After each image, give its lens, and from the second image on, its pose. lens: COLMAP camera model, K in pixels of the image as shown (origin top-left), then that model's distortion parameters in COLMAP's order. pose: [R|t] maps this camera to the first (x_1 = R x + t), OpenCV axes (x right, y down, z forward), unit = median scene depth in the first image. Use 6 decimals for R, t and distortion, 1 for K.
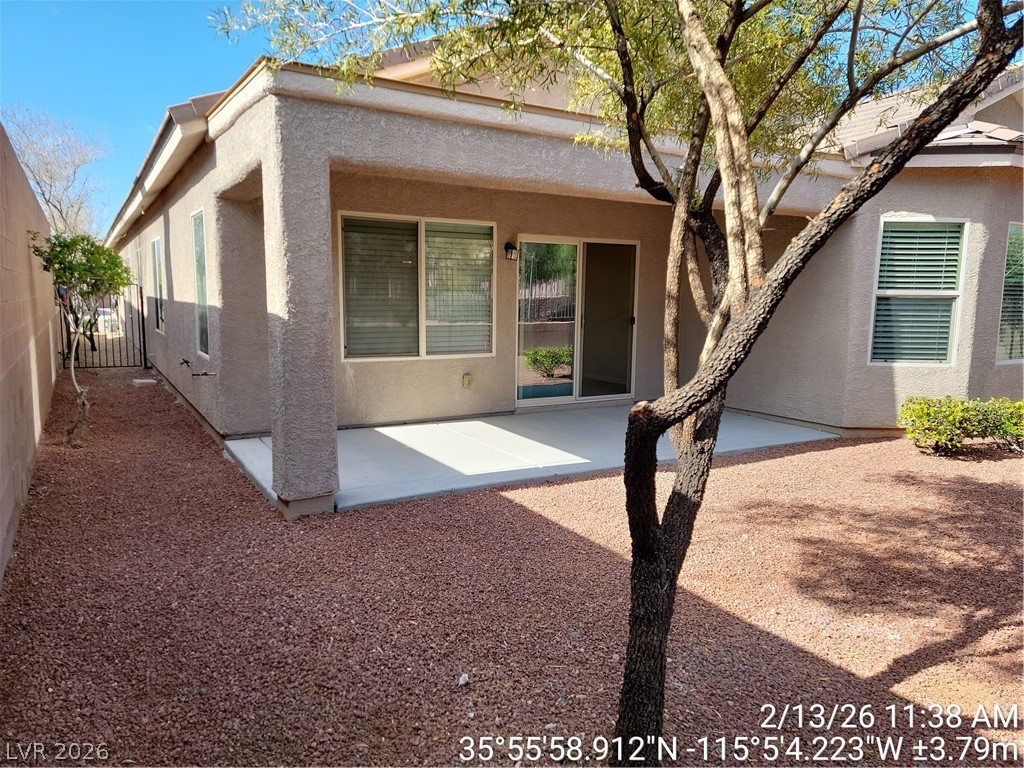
lens RADIAL K [[705.2, 0, 501.8], [0, 705.2, 384.5], [0, 0, 1]] dist [0.092425, -0.075660]
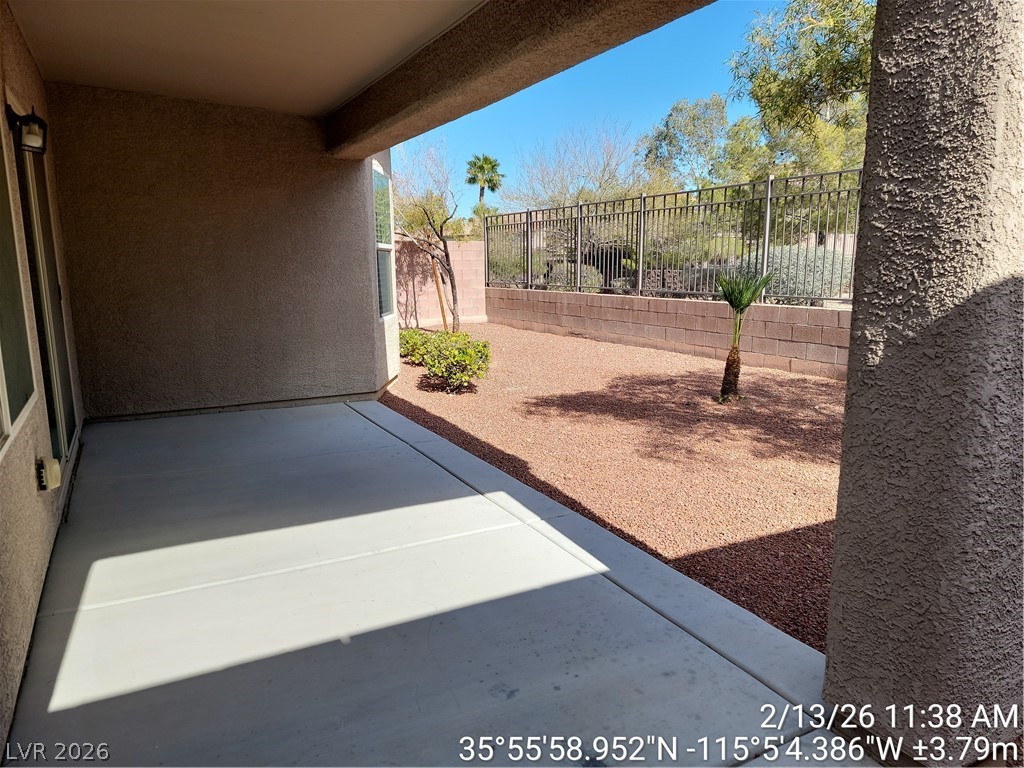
lens RADIAL K [[705.2, 0, 501.8], [0, 705.2, 384.5], [0, 0, 1]] dist [0.092425, -0.075660]
pose [[0.046718, -0.185586, 0.981517, -0.756187], [0.130779, 0.975269, 0.178179, -0.164879], [-0.990310, 0.120038, 0.069833, 1.395972]]
